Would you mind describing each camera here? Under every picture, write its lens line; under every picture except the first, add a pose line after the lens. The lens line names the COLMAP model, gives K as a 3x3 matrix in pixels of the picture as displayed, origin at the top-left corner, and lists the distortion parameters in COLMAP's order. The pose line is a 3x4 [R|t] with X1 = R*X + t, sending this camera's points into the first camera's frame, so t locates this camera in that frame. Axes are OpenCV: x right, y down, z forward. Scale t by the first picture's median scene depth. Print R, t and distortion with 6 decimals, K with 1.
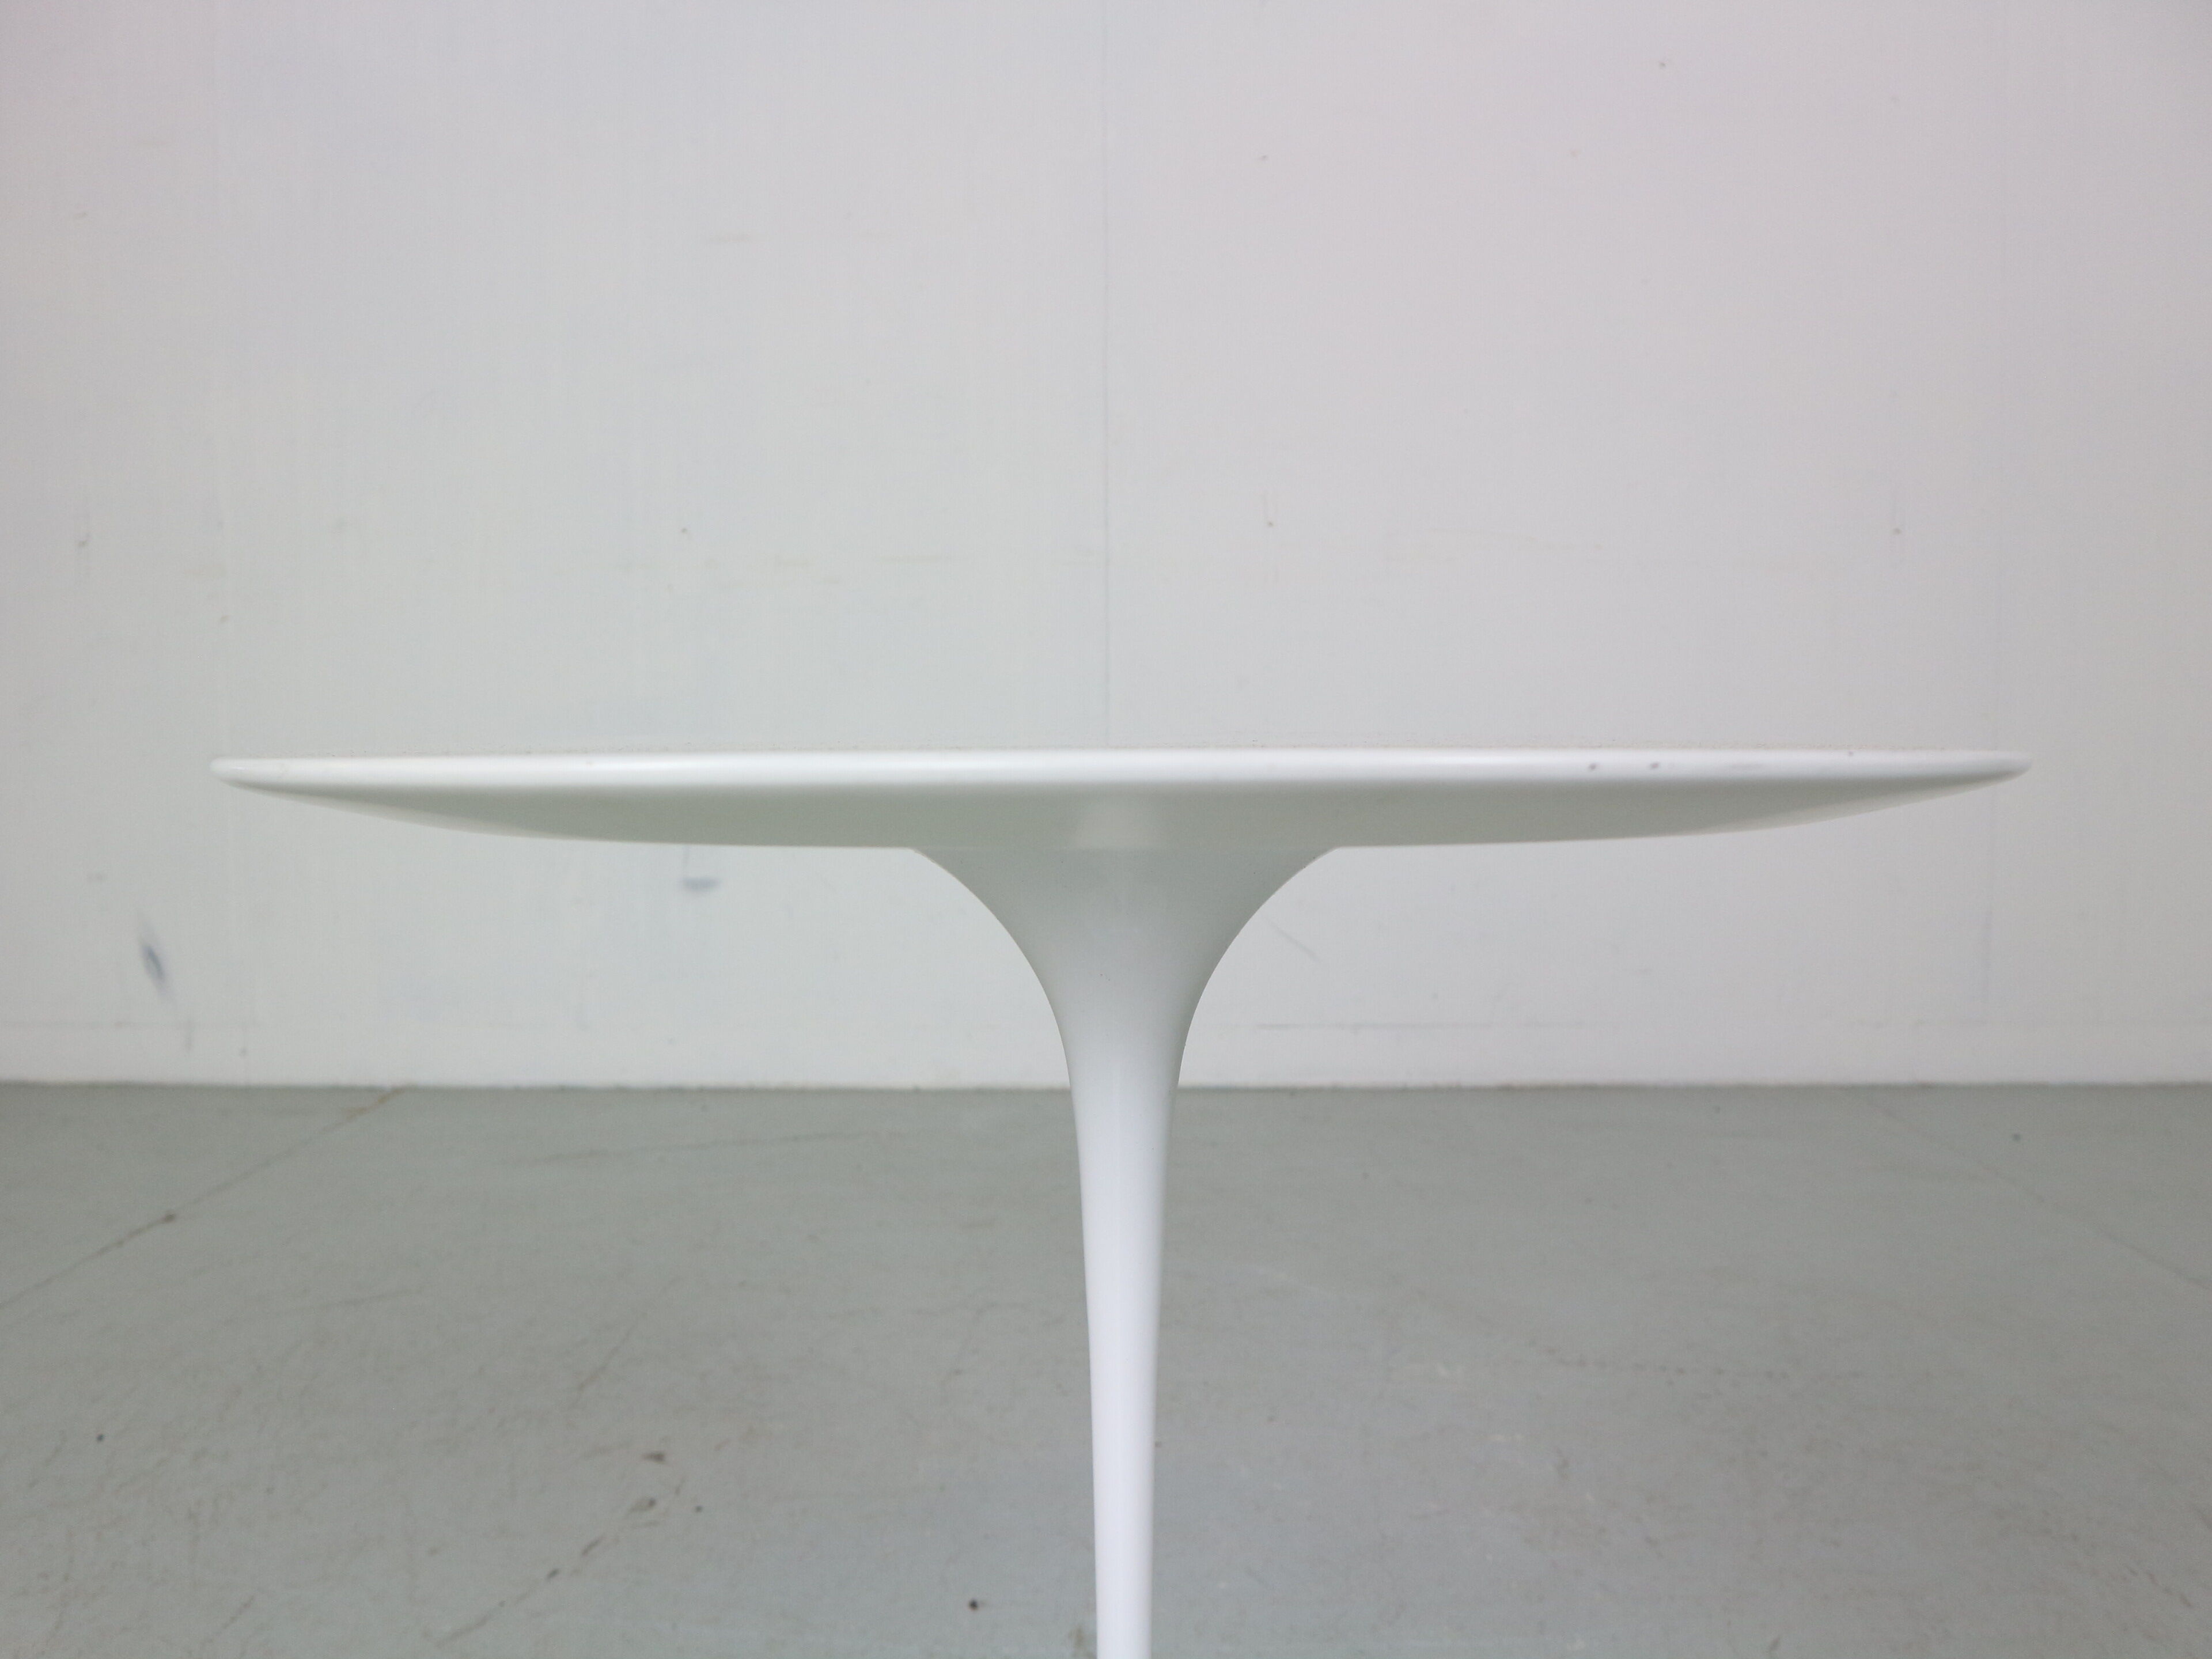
lens RADIAL K [[1725.0, 0, 1104.8], [0, 1725.0, 846.9], [0, 0, 1]] dist [-0.123151, 0.079637]
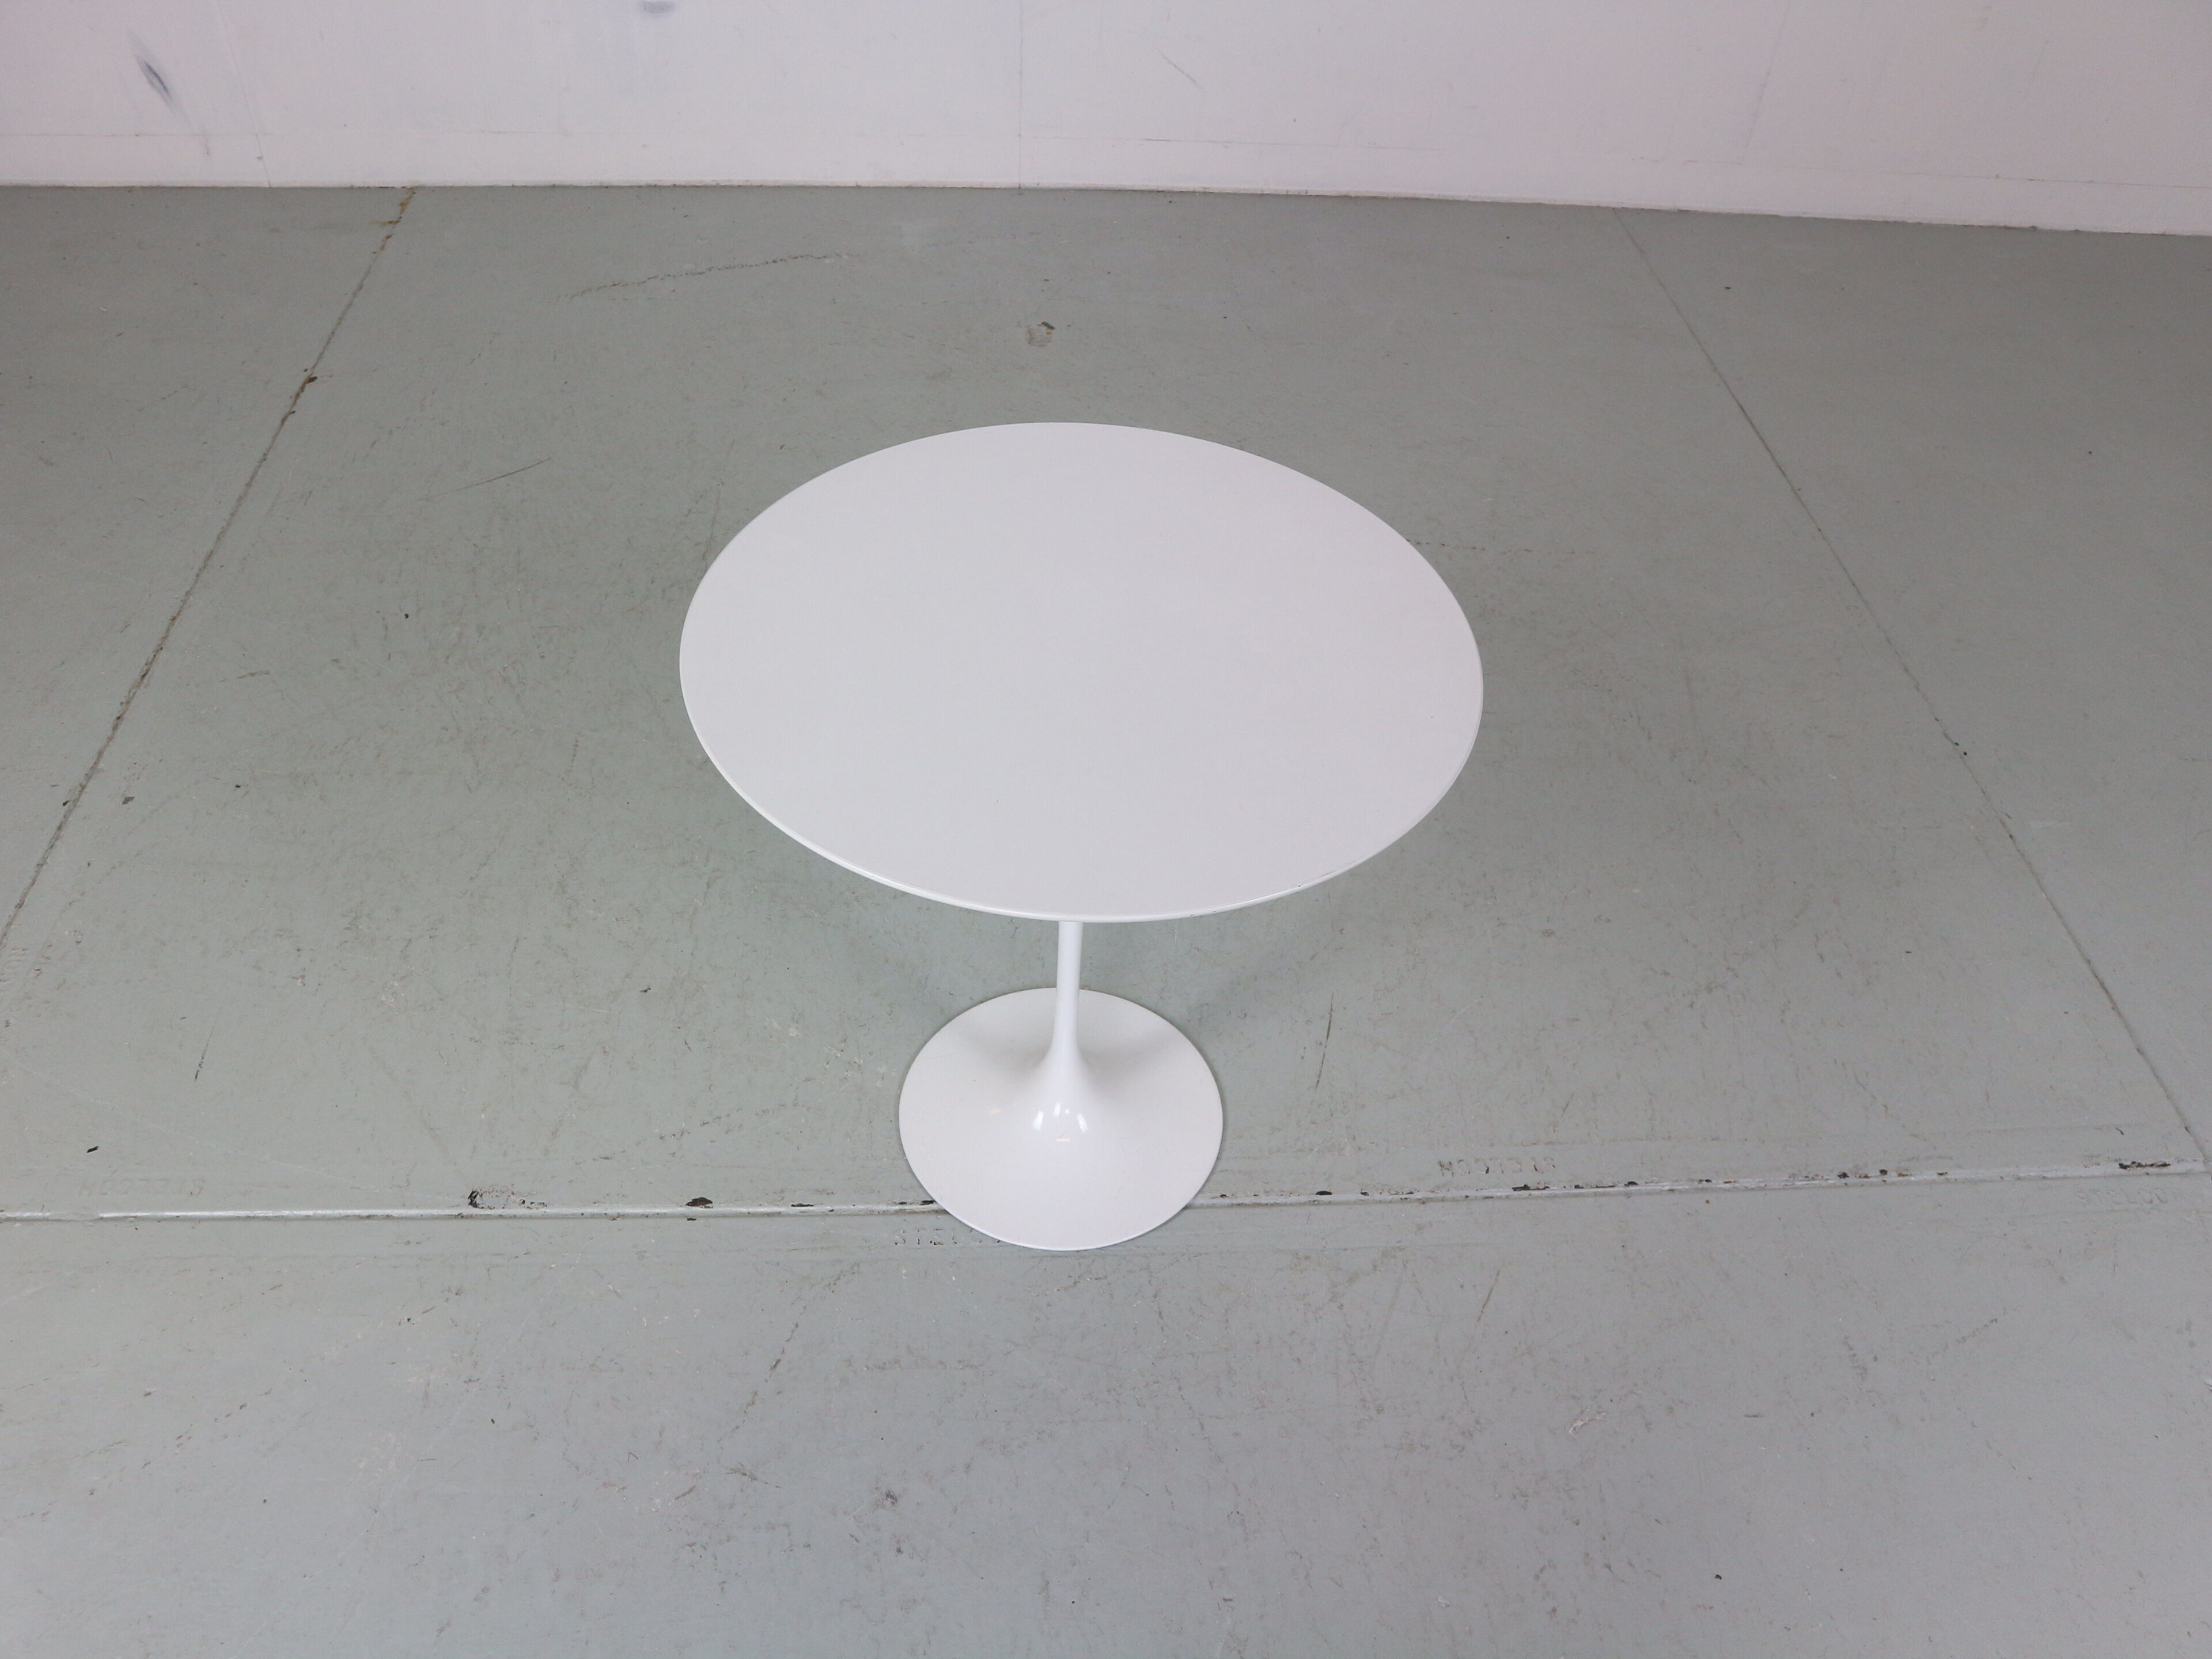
lens RADIAL K [[1725.0, 0, 1095.5], [0, 1725.0, 836.7], [0, 0, 1]] dist [-0.123151, 0.079637]
pose [[0.996196, -0.015191, 0.085805, -0.053785], [-0.042974, 0.770965, 0.635426, -0.269384], [-0.075806, -0.636696, 0.767380, -0.206182]]
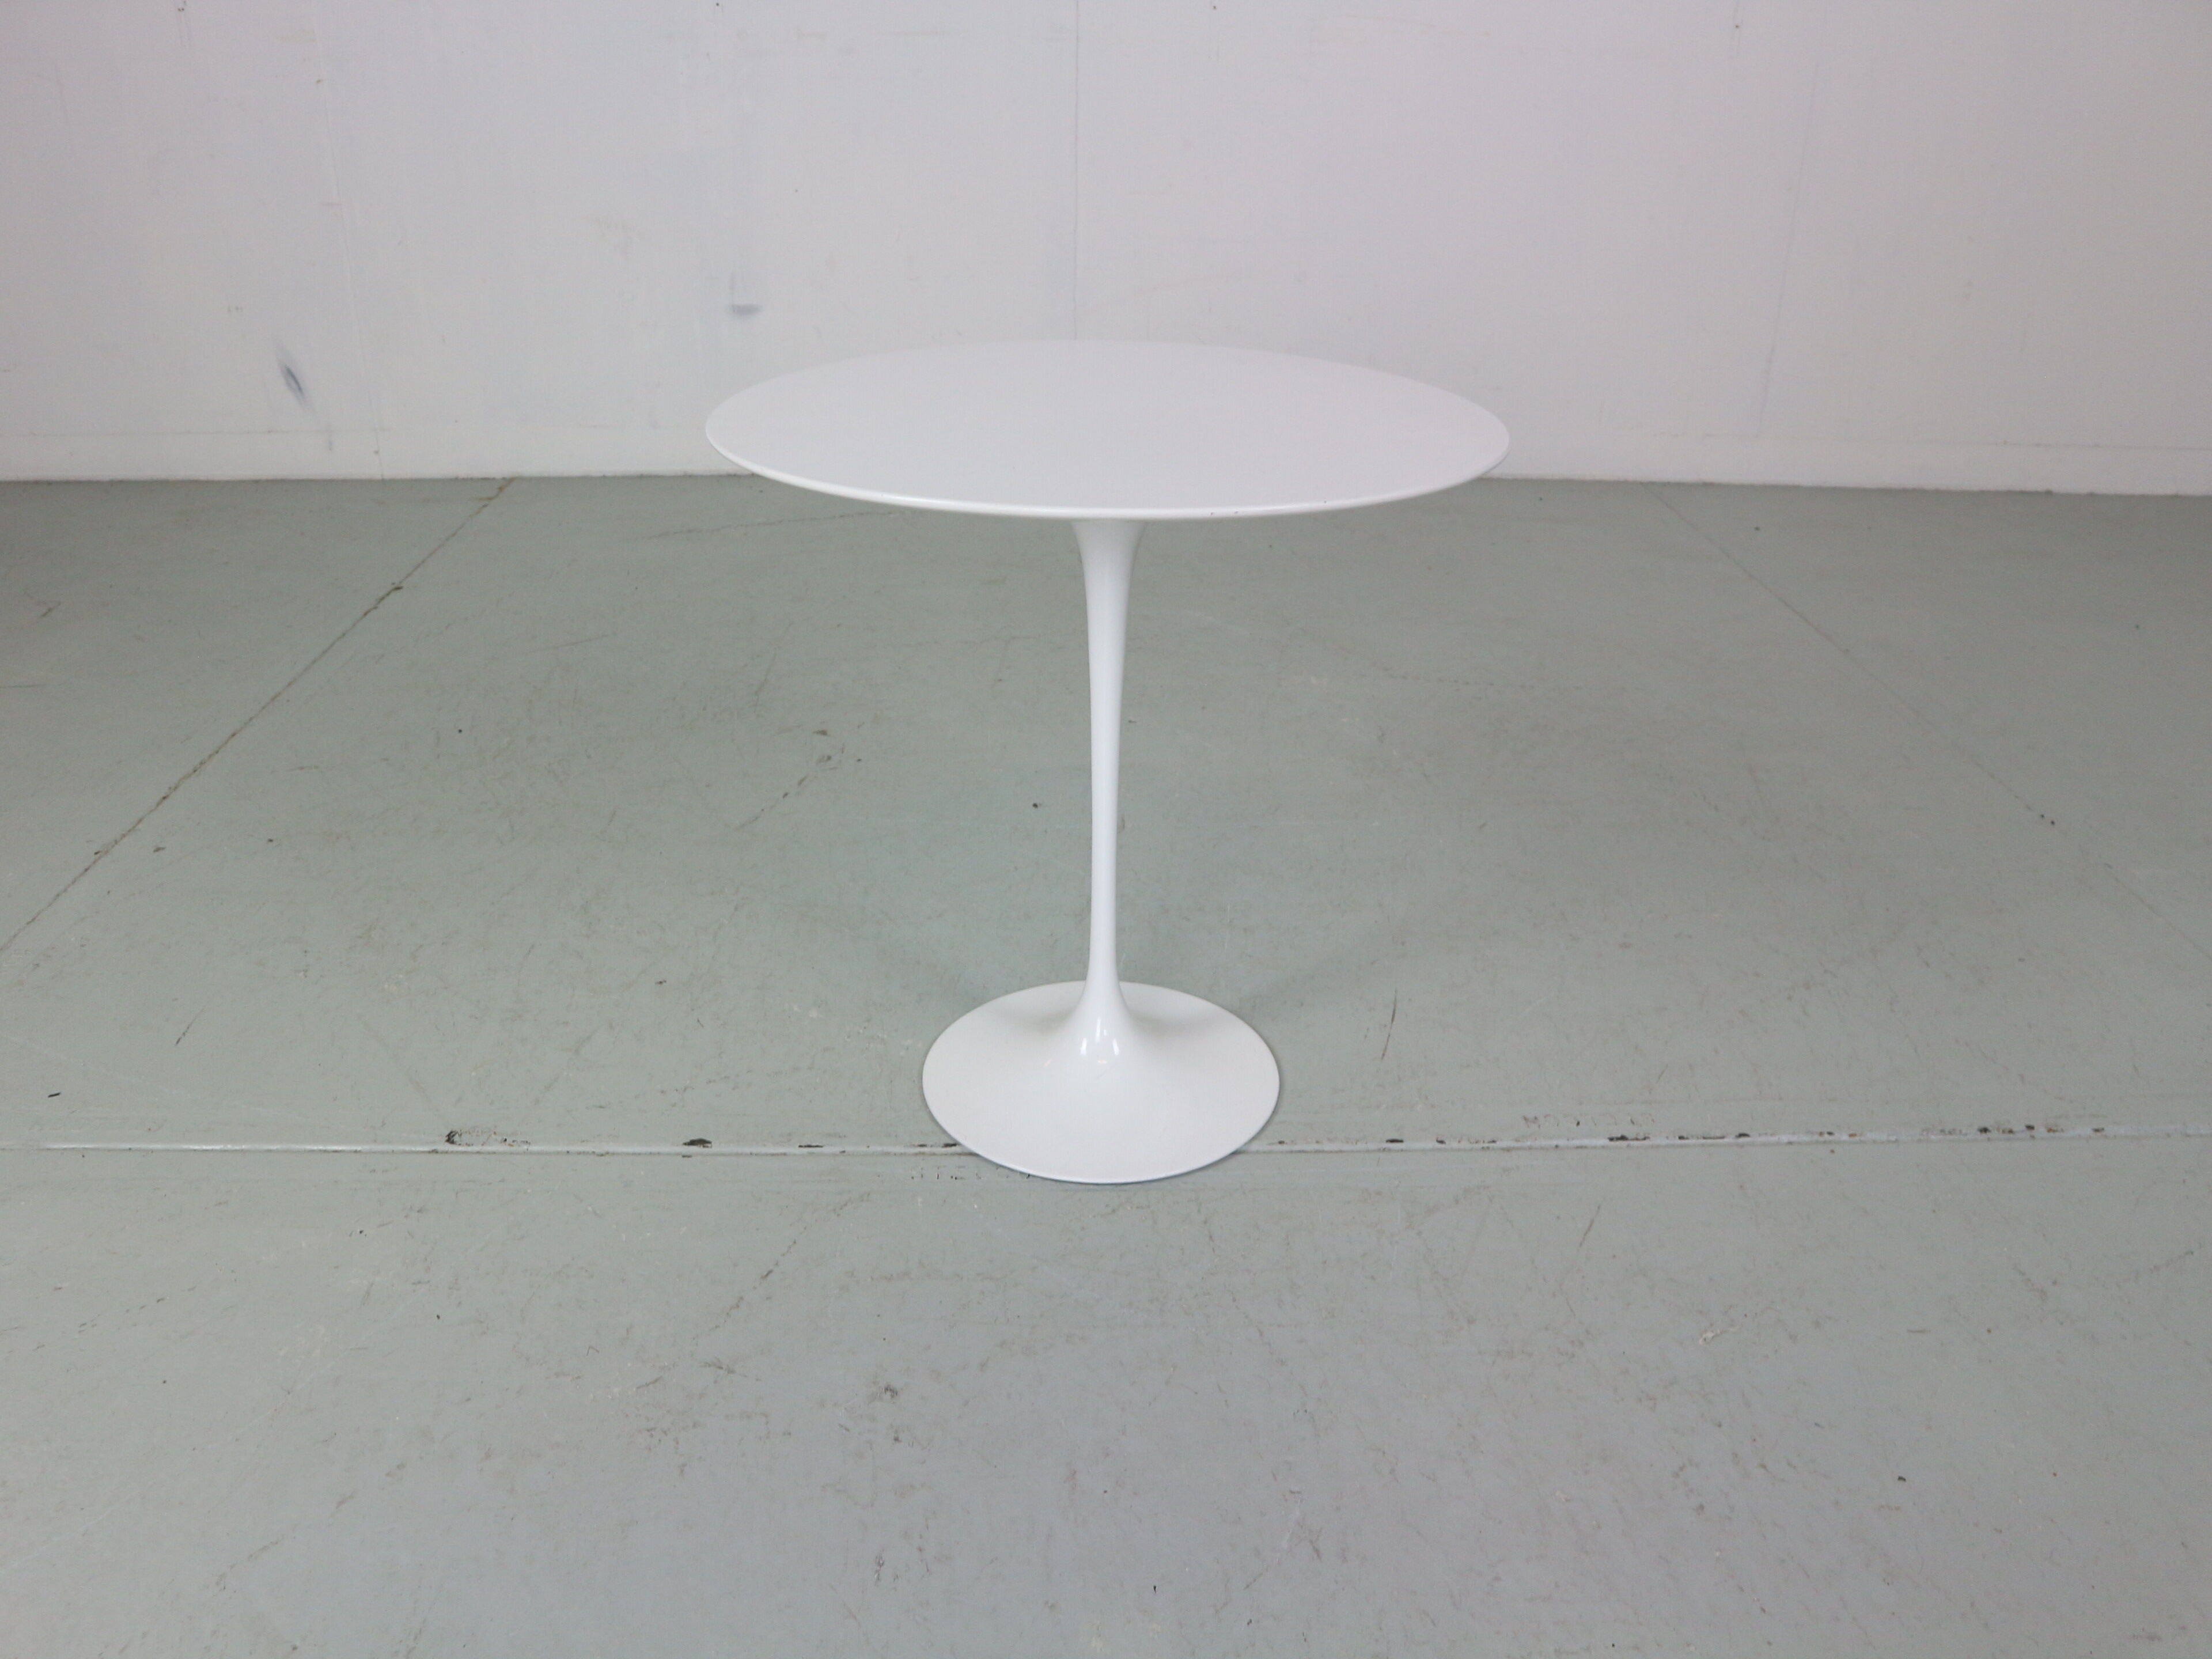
lens RADIAL K [[1725.0, 0, 1095.5], [0, 1725.0, 839.7], [0, 0, 1]] dist [-0.123151, 0.079637]
pose [[0.998992, -0.004971, 0.044610, -0.040805], [-0.011690, 0.930735, 0.365506, -0.073568], [-0.043337, -0.365659, 0.929739, -0.290373]]
